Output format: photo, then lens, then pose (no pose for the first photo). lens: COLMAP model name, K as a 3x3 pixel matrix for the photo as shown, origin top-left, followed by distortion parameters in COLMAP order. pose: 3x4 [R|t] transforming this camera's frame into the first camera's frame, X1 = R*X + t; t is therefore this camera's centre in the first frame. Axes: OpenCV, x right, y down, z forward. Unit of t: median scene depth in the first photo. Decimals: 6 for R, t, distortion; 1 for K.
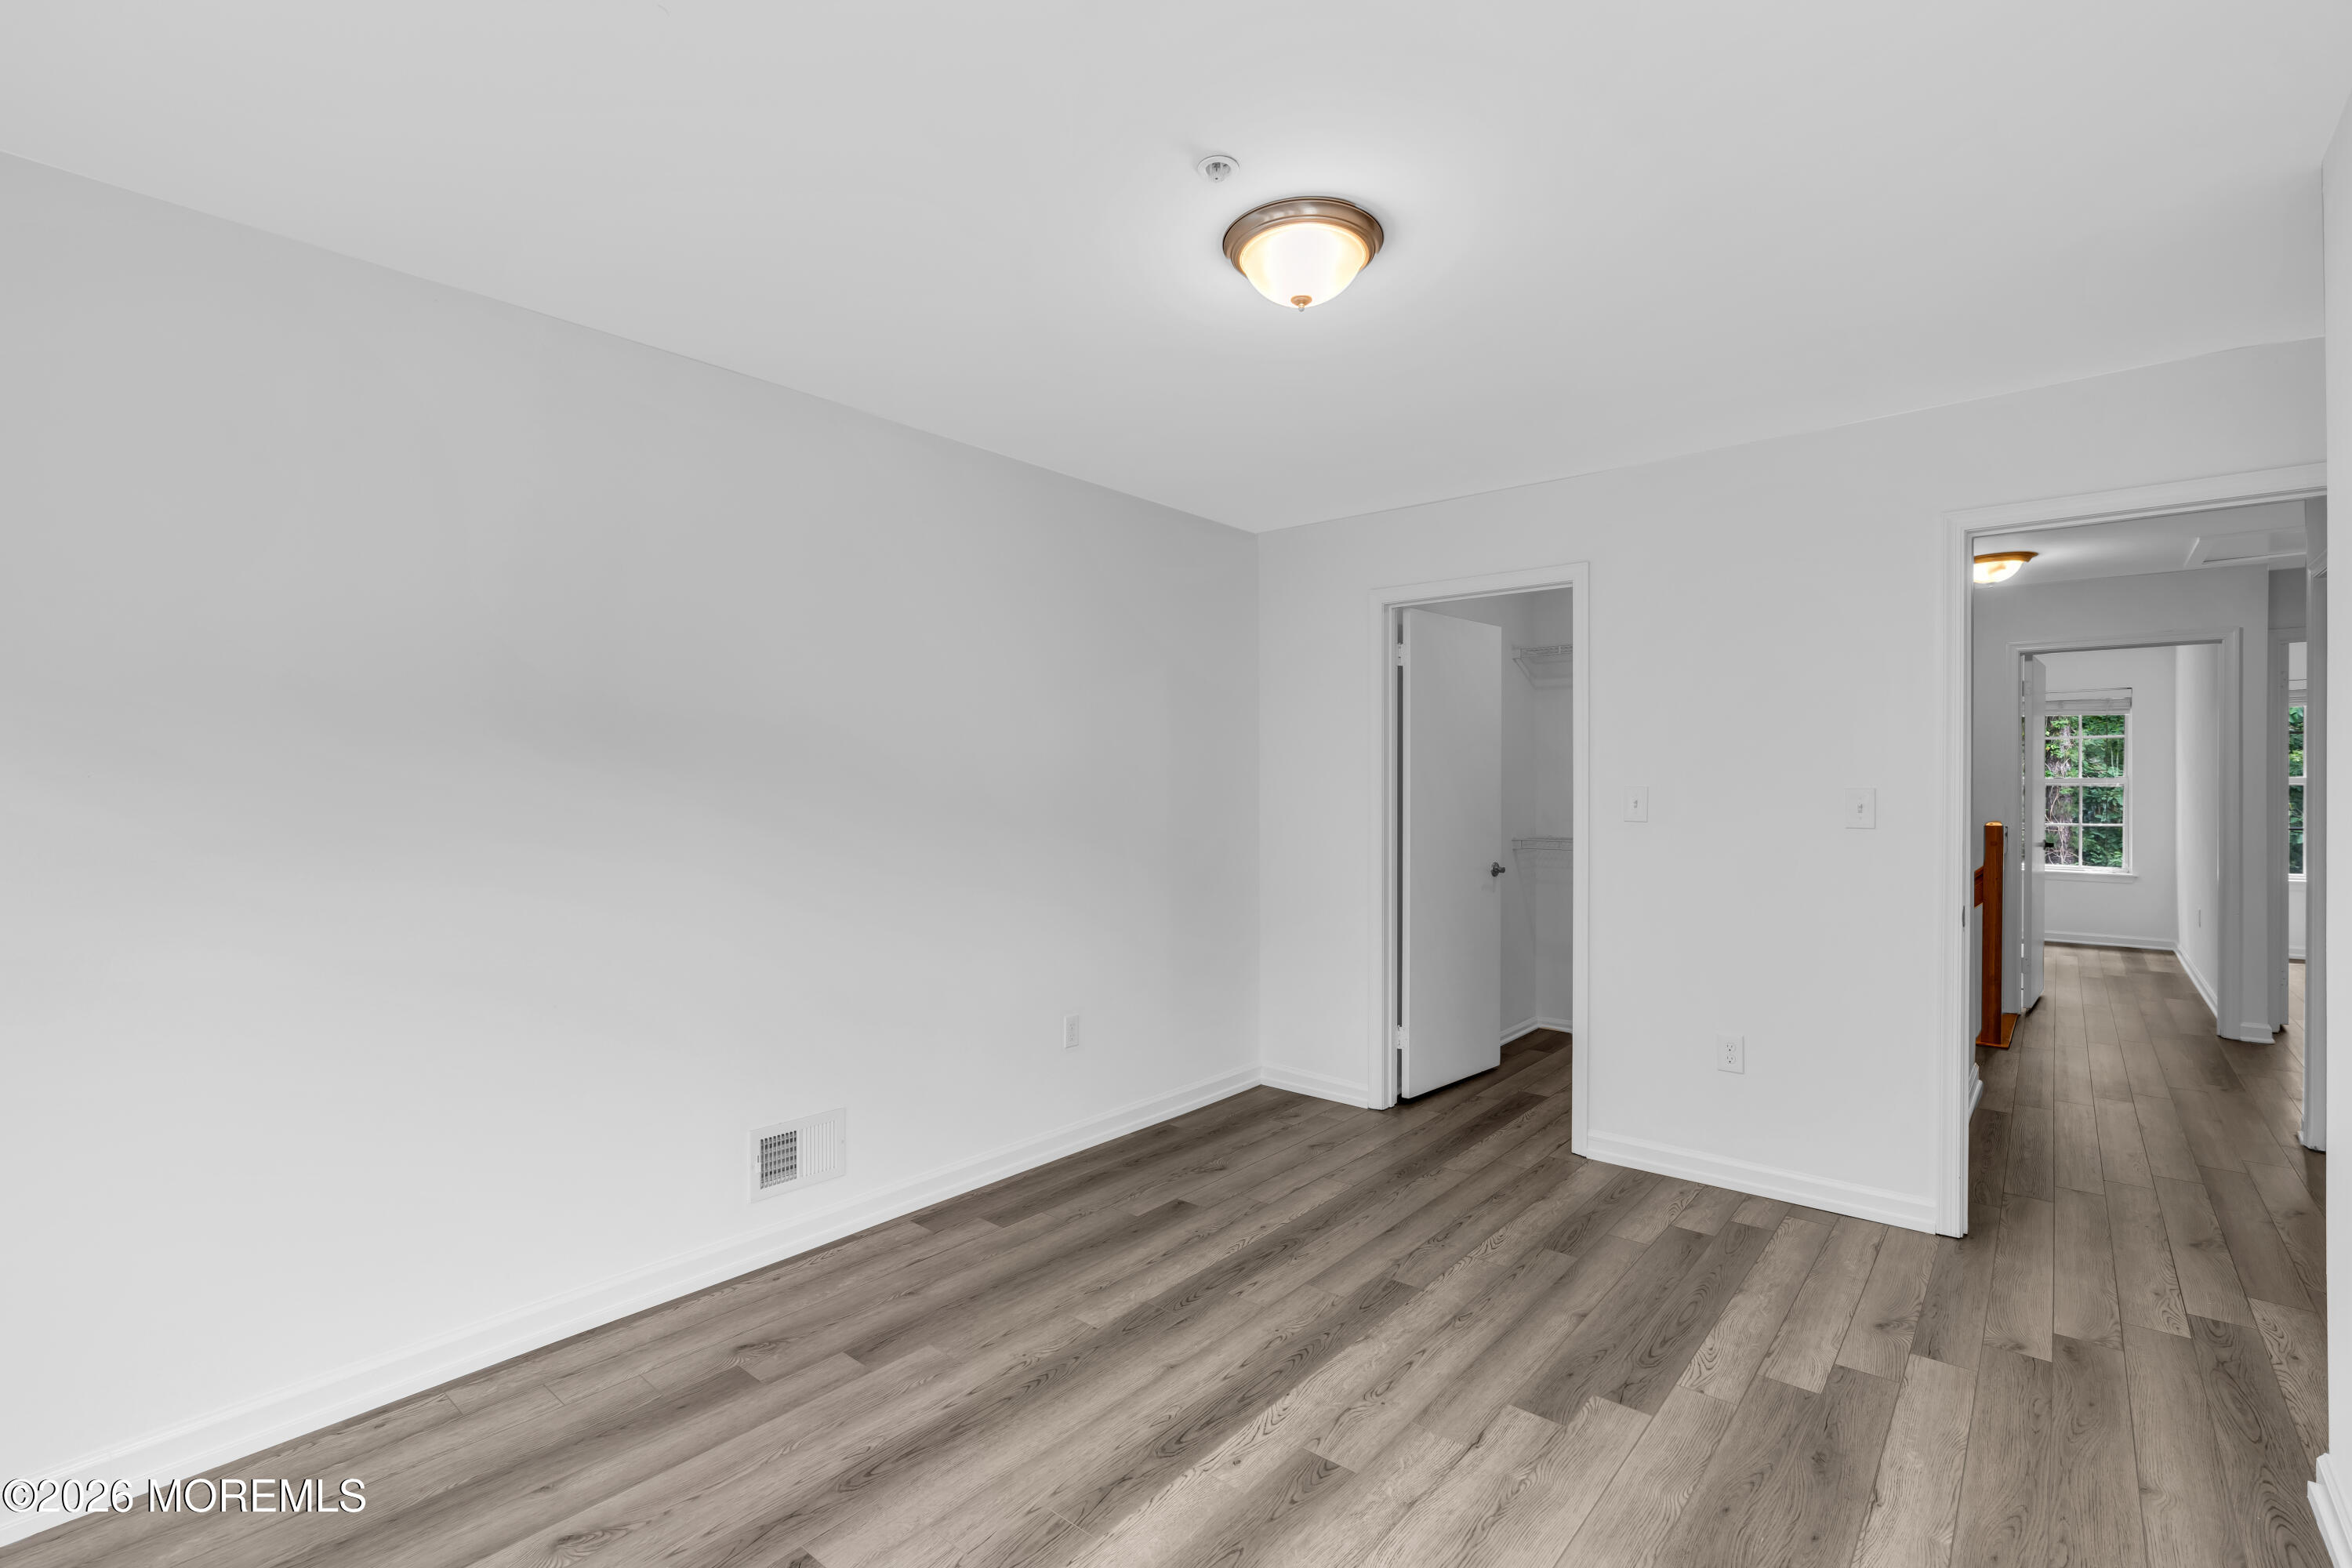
lens RADIAL K [[1070.3, 0, 1184.6], [0, 1070.3, 781.2], [0, 0, 1]] dist [-0.003055, 0.001267]
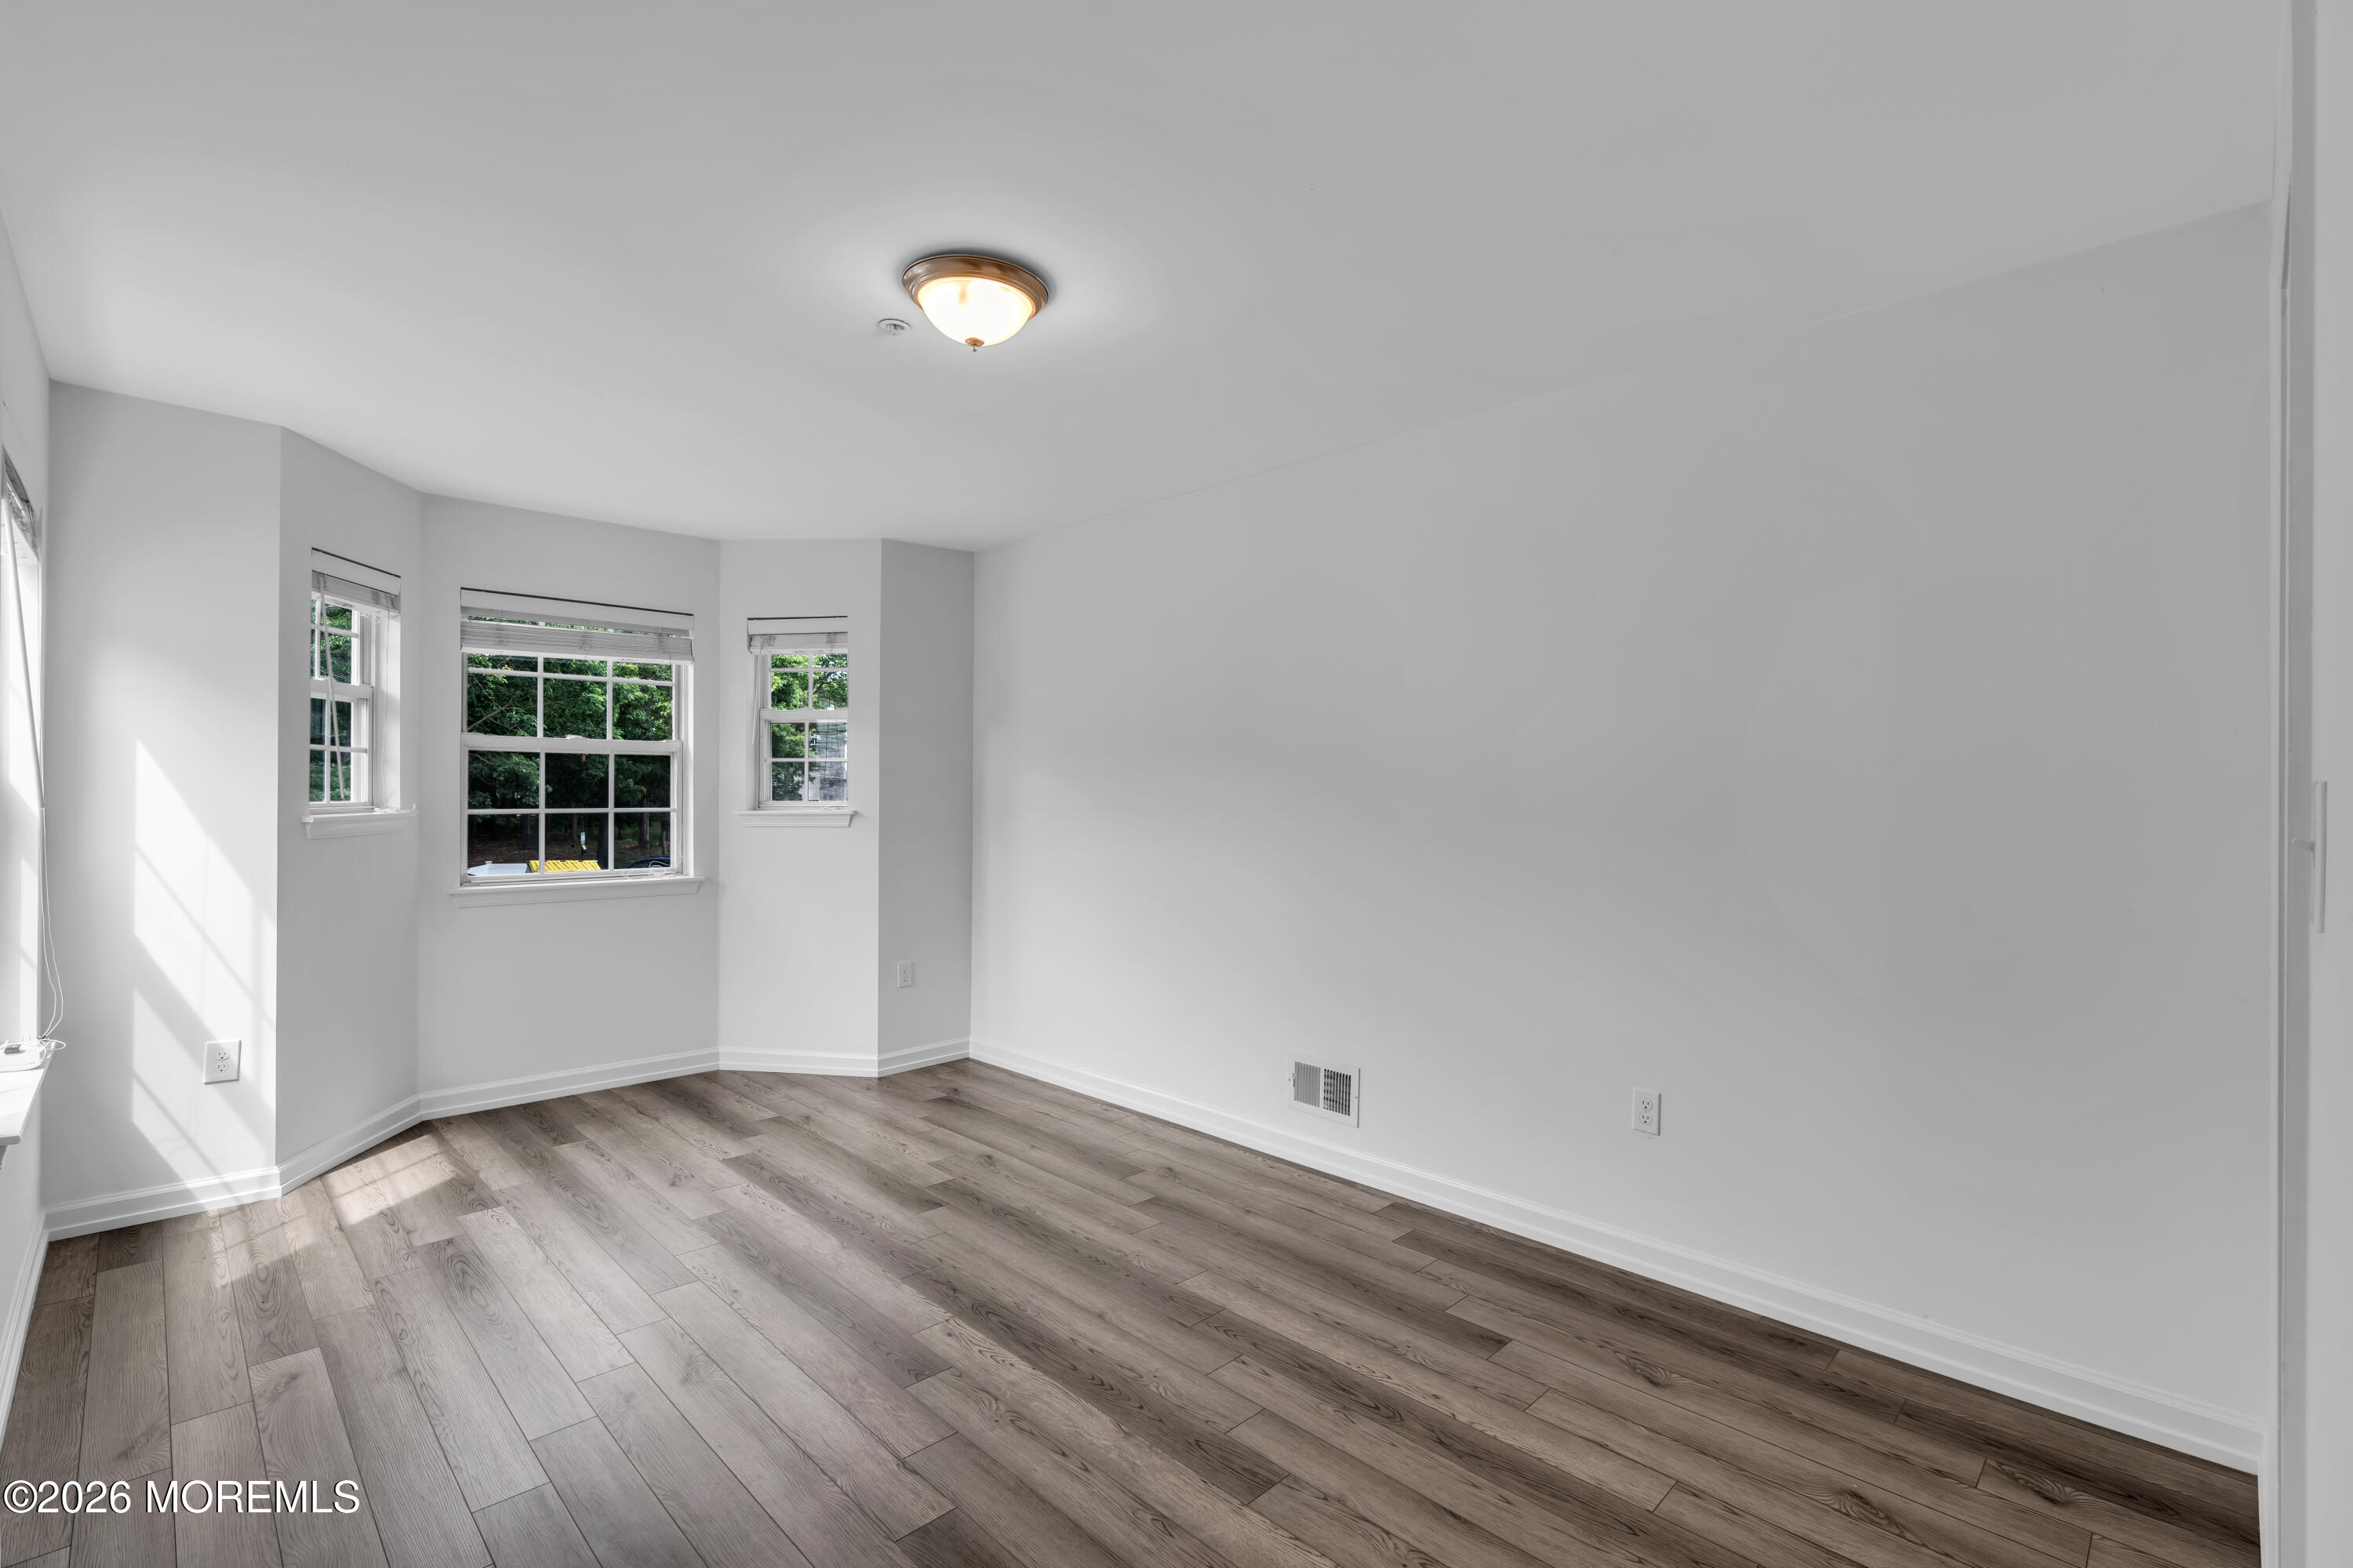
lens RADIAL K [[1070.8, 0, 1184.8], [0, 1070.8, 789.7], [0, 0, 1]] dist [-0.003055, 0.001267]
pose [[-0.101496, 0.003462, -0.994830, 0.935193], [0.004931, 0.999983, 0.002976, 0.002757], [0.994824, -0.004603, -0.101511, 1.046016]]
